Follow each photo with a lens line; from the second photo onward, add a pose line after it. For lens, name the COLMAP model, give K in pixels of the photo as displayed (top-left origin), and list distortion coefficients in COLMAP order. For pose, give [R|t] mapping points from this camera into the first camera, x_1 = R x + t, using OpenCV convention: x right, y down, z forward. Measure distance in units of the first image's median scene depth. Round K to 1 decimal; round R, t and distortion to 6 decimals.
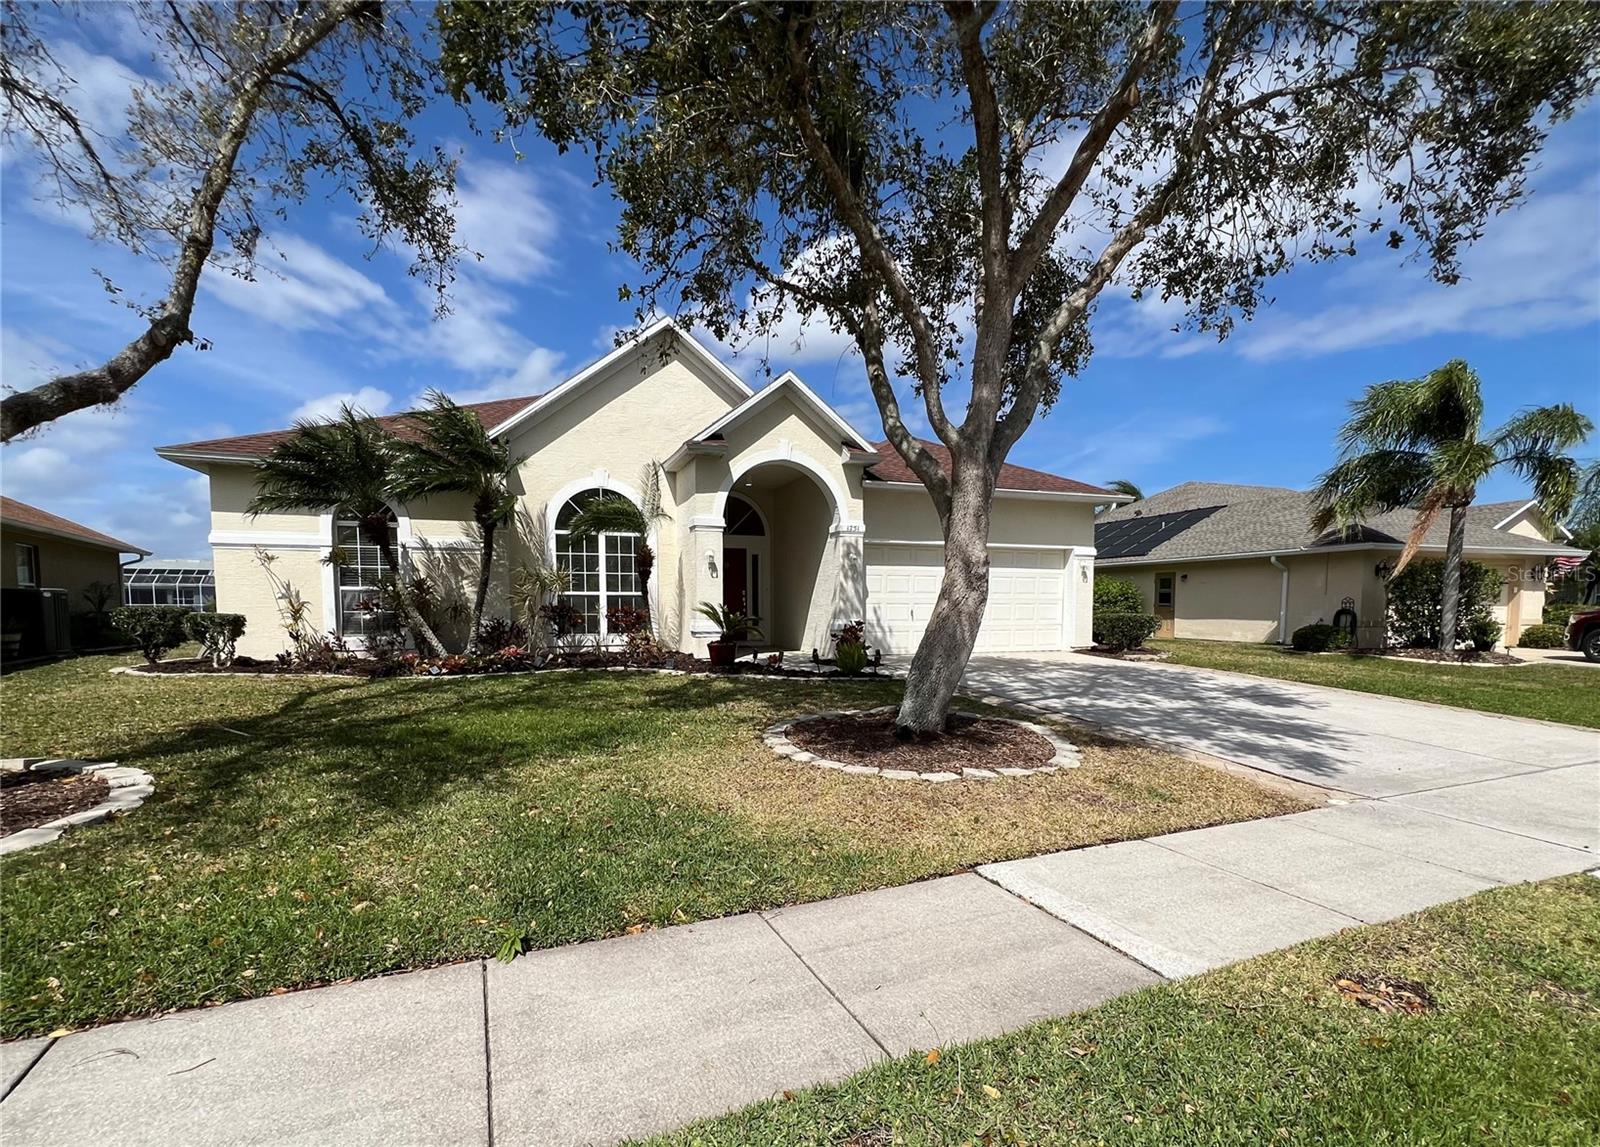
lens RADIAL K [[726.3, 0, 801.1], [0, 726.3, 651.4], [0, 0, 1]] dist [-0.002311, -0.000889]
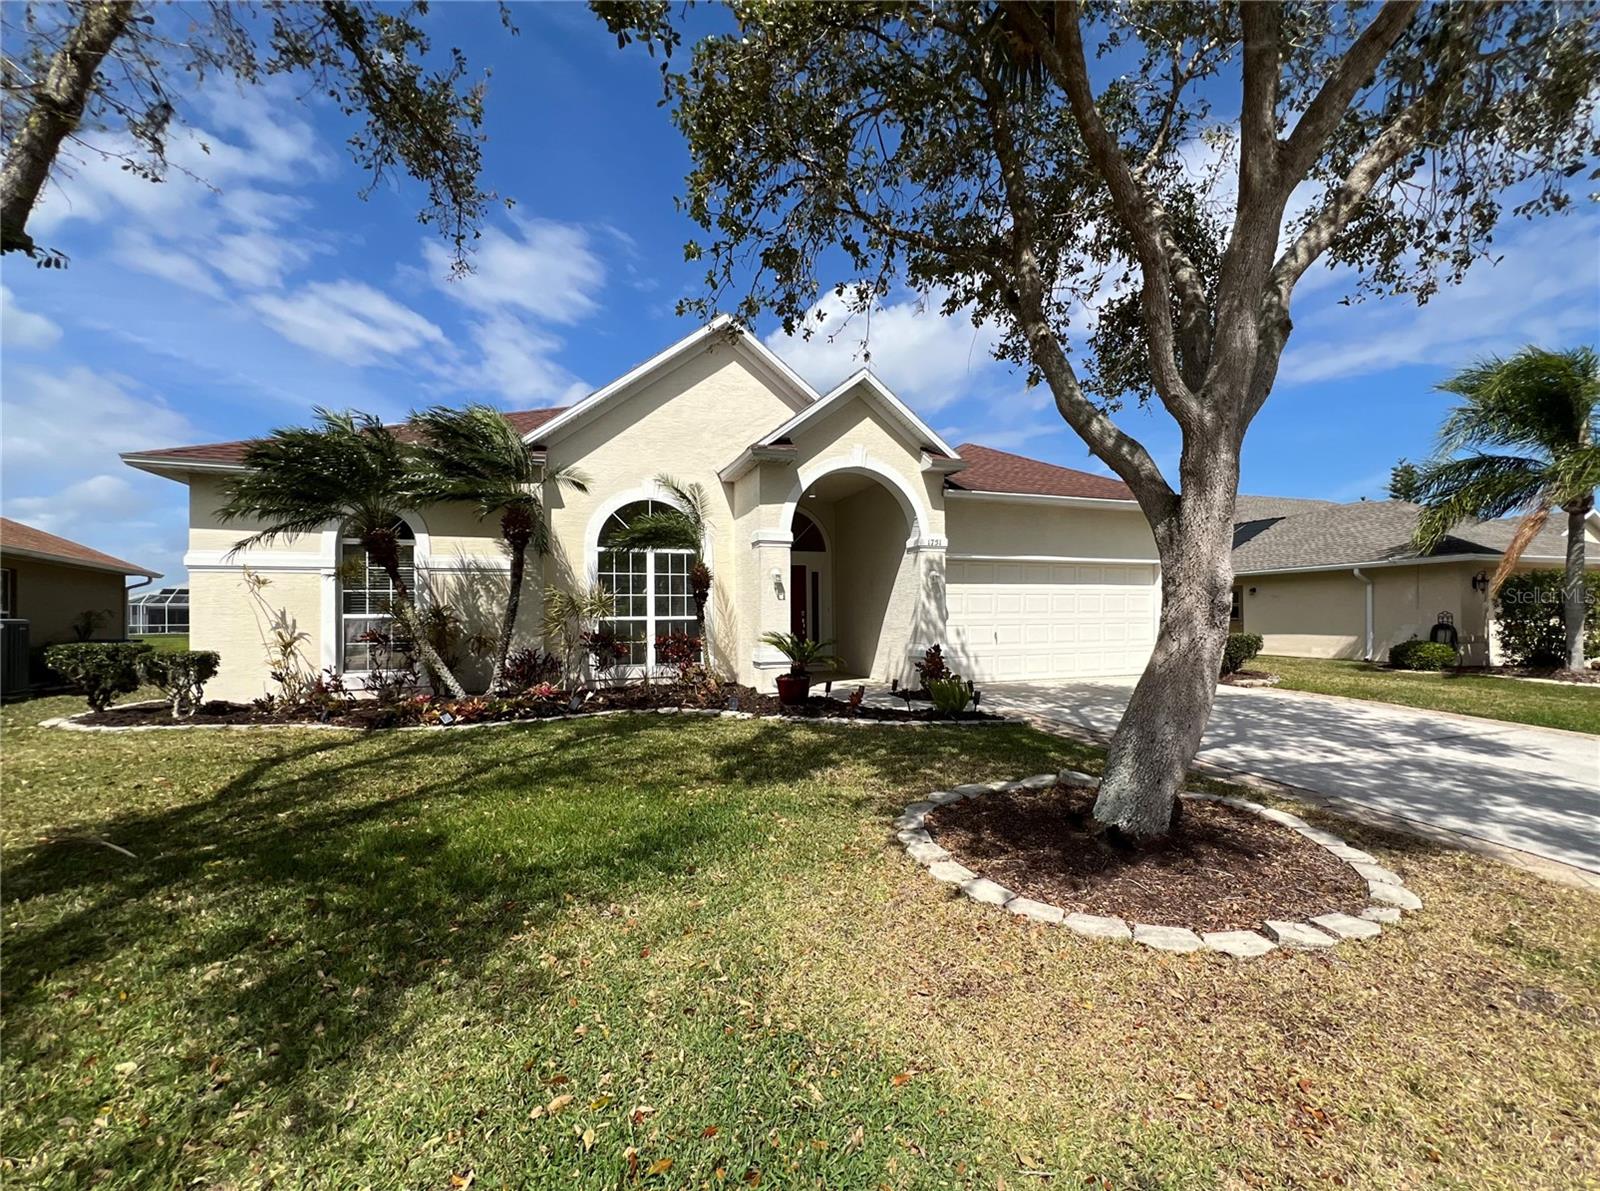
lens RADIAL K [[646.4, 0, 821.8], [0, 646.4, 597.9], [0, 0, 1]] dist [-0.002030, 0.000332]
pose [[0.999831, -0.009305, 0.015882, -0.085379], [0.010645, 0.996199, -0.086454, -0.037333], [-0.015018, 0.086608, 0.996129, 0.234167]]
